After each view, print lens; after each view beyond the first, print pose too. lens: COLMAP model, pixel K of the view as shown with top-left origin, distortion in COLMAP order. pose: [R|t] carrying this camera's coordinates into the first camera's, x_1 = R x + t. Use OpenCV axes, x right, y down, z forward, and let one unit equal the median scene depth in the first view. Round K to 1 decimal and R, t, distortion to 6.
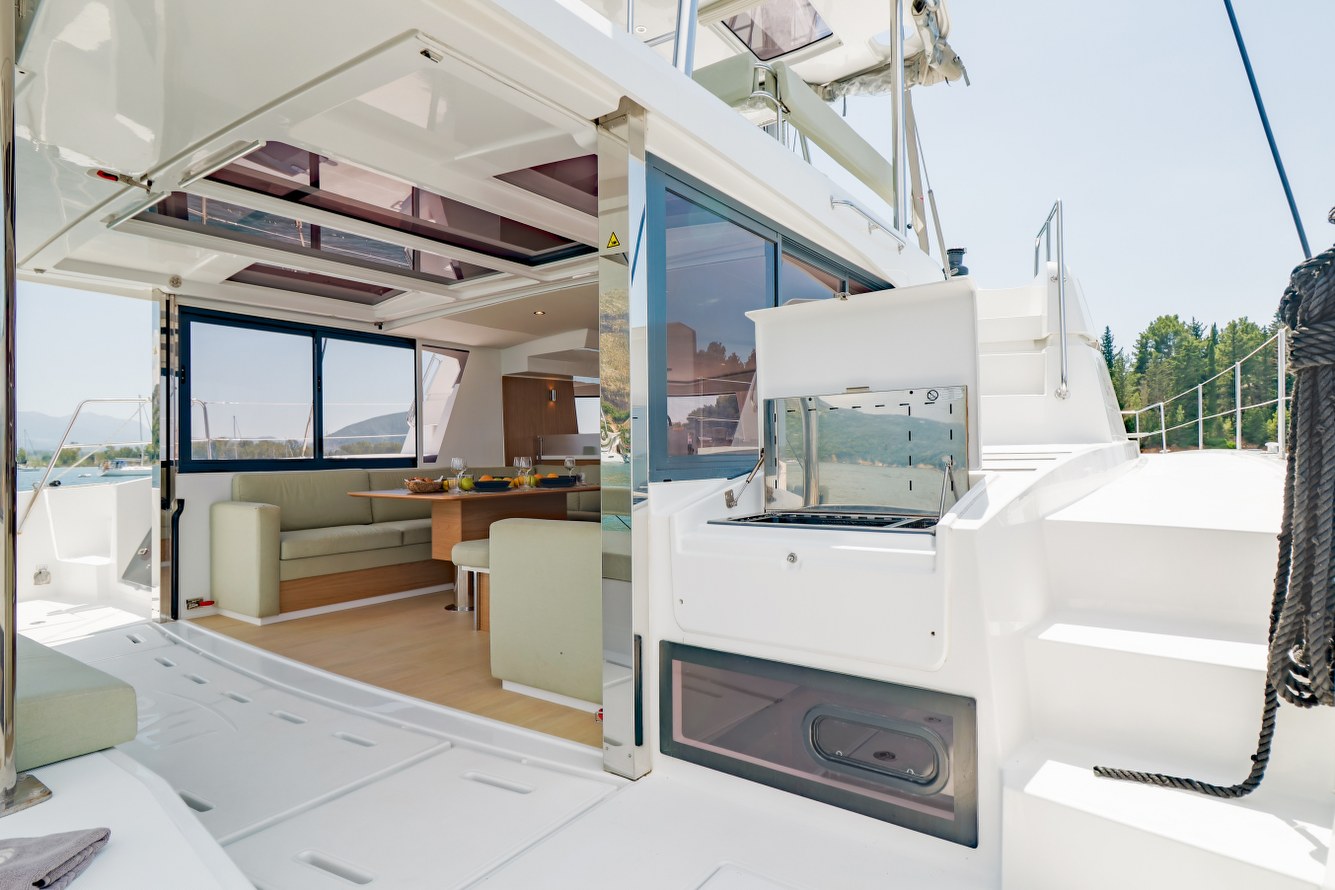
lens RADIAL K [[714.8, 0, 685.6], [0, 714.8, 450.0], [0, 0, 1]] dist [-0.000180, -0.000447]
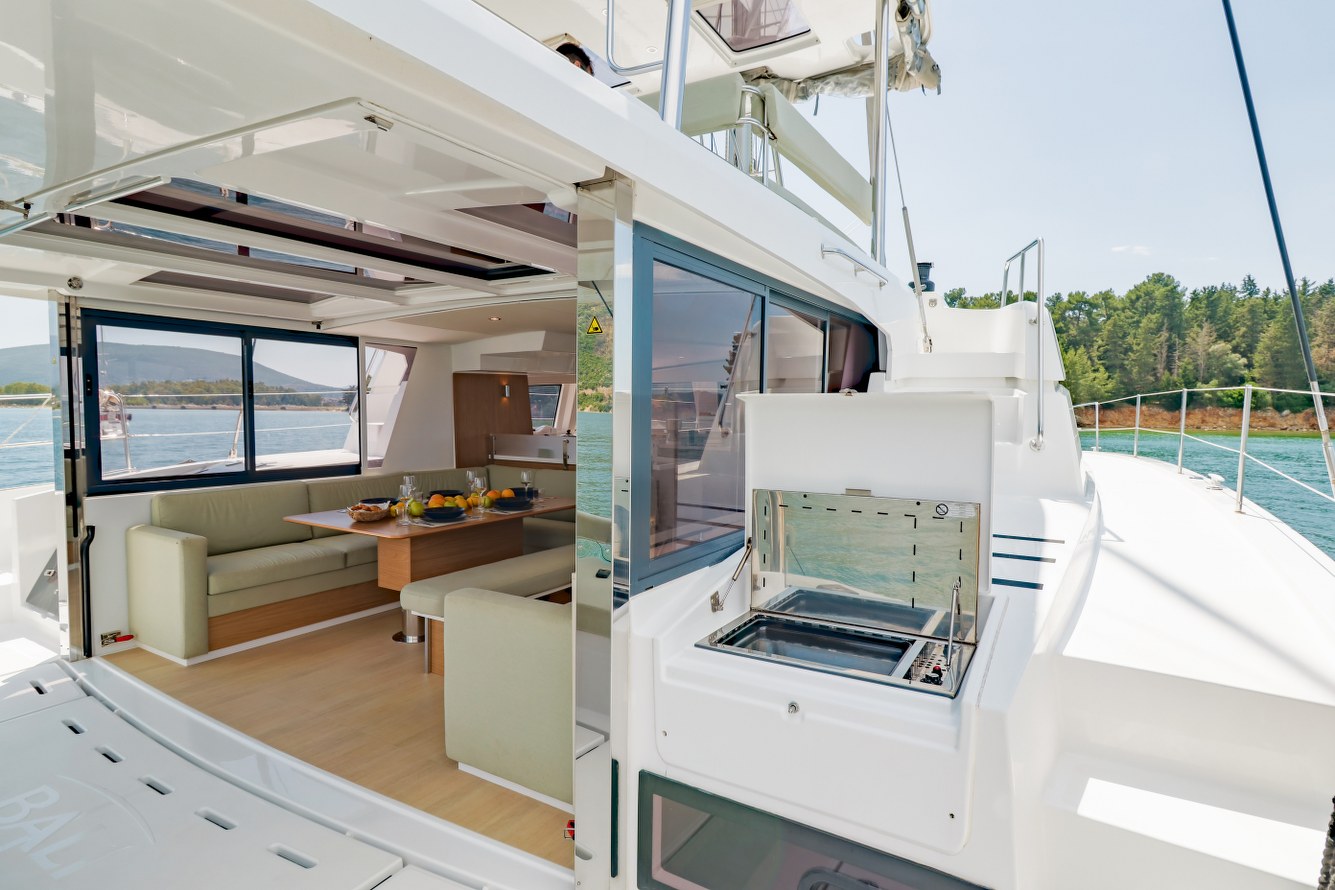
lens RADIAL K [[694.1, 0, 690.6], [0, 694.1, 450.5], [0, 0, 1]] dist [-0.001904, 0.000203]
pose [[0.996144, 0.018753, 0.085706, -0.027374], [-0.024451, 0.997525, 0.065926, -0.100871], [-0.084257, -0.067767, 0.994137, 0.070933]]
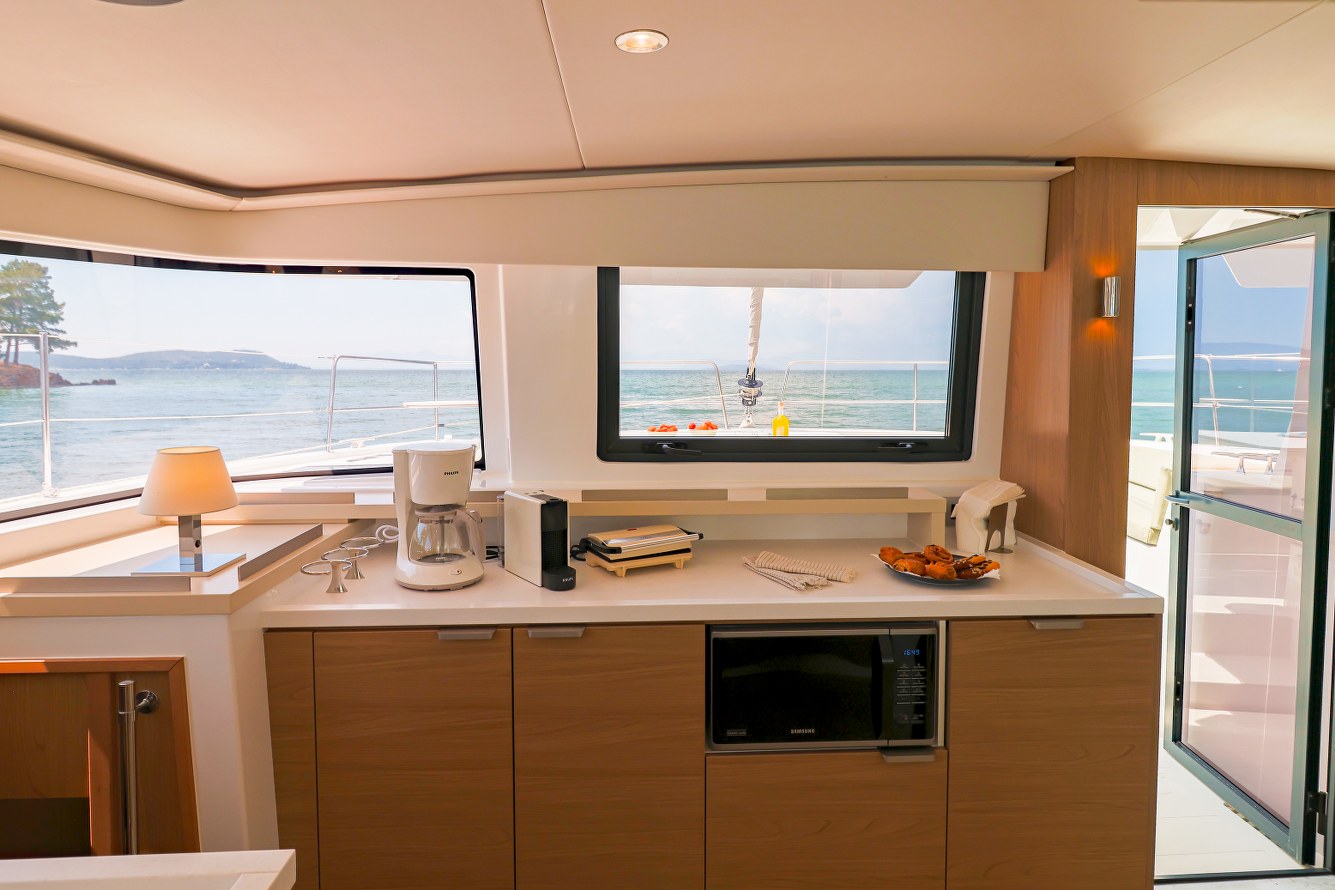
lens RADIAL K [[724.1, 0, 694.0], [0, 724.1, 439.0], [0, 0, 1]] dist [0.001790, 0.001124]
pose [[0.774329, -0.046474, 0.631075, -0.047646], [-0.020235, 0.994971, 0.098101, -0.103381], [-0.632460, -0.088732, 0.769494, 1.631473]]
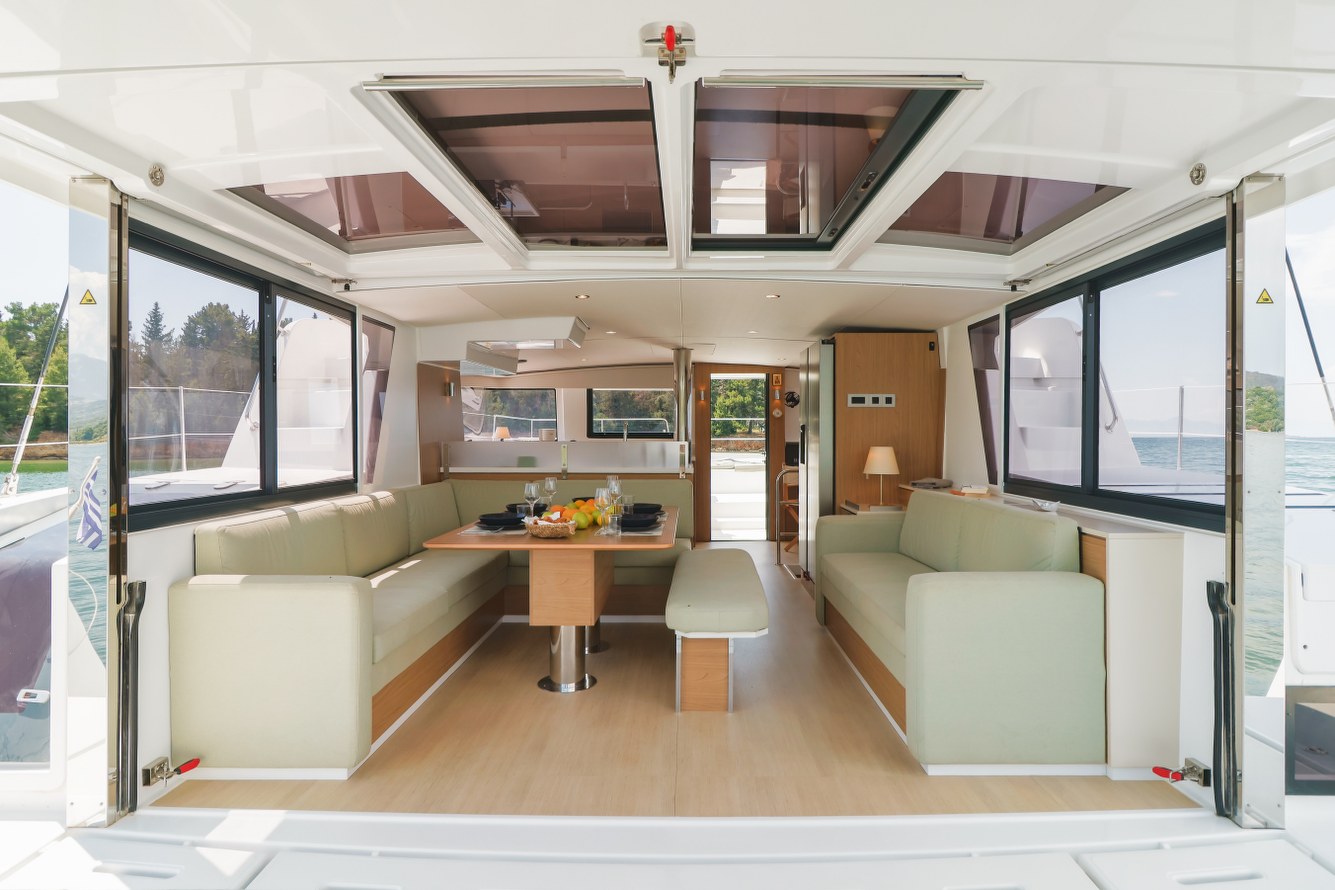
lens RADIAL K [[724.1, 0, 694.0], [0, 724.1, 439.0], [0, 0, 1]] dist [0.001790, 0.001124]
pose [[0.814974, 0.009139, 0.579425, -0.671861], [-0.013475, 0.999904, 0.003182, -0.044348], [-0.579340, -0.010401, 0.815019, 0.315261]]
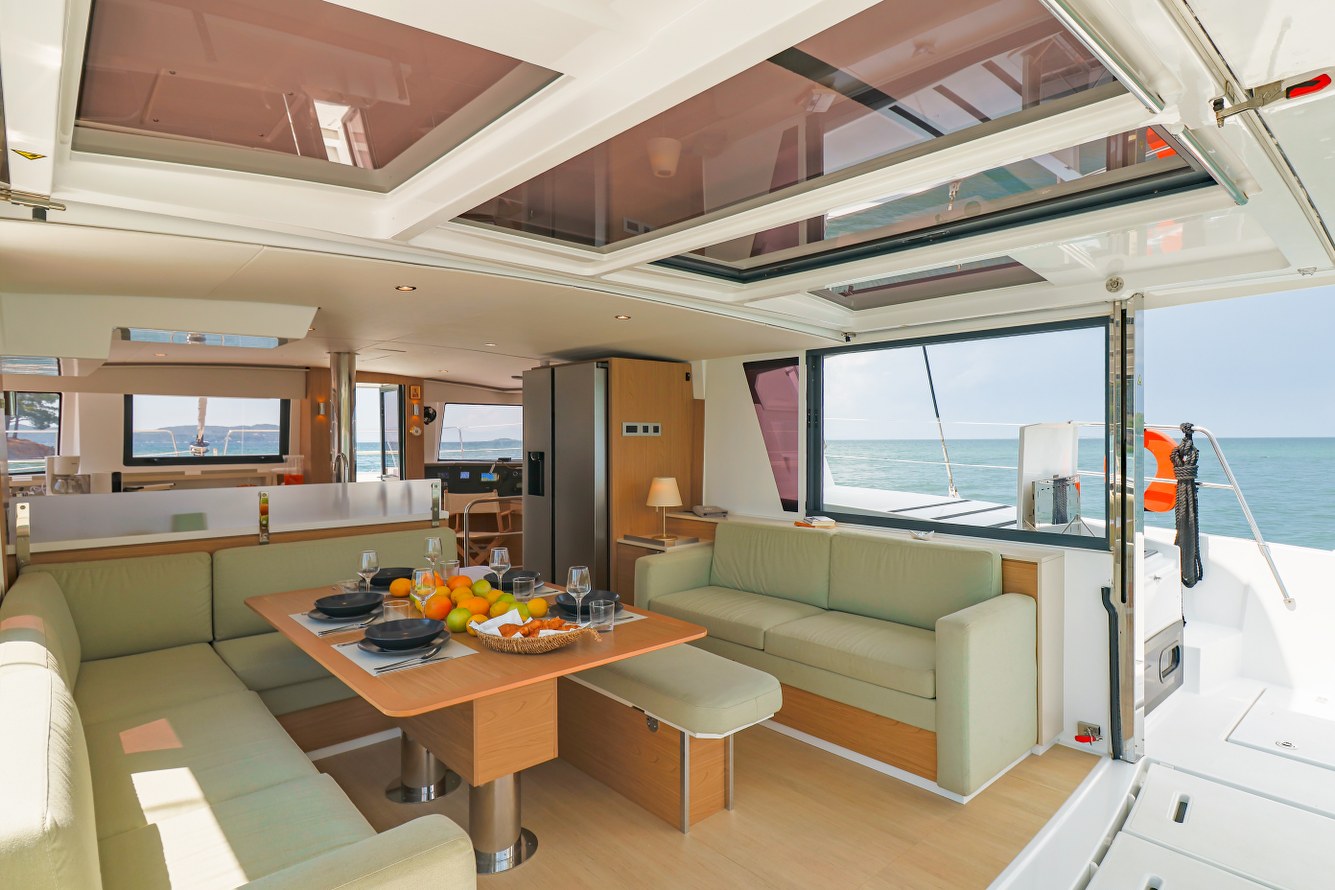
lens RADIAL K [[704.8, 0, 689.3], [0, 704.8, 443.0], [0, 0, 1]] dist [0.002813, 0.000459]
pose [[0.208993, 0.000758, 0.977917, -0.820897], [-0.004467, 0.999990, 0.000179, -0.084667], [-0.977907, -0.004405, 0.208994, 0.787419]]
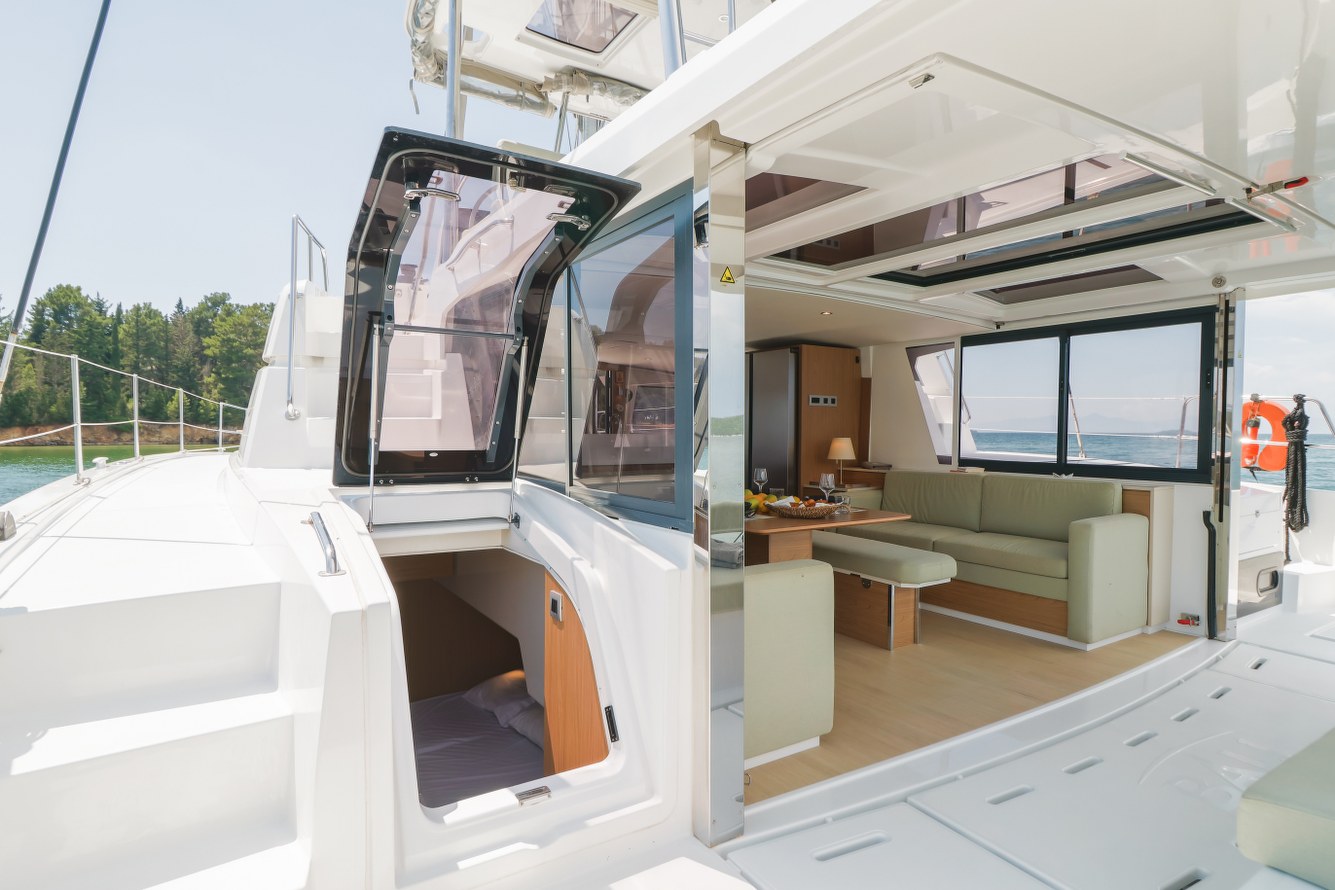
lens RADIAL K [[697.4, 0, 683.2], [0, 697.4, 454.8], [0, 0, 1]] dist [0.001460, -0.000430]
pose [[0.364370, -0.019714, 0.931046, -1.156648], [-0.013736, 0.999553, 0.026541, -0.031699], [-0.931153, -0.022460, 0.363936, 0.838340]]
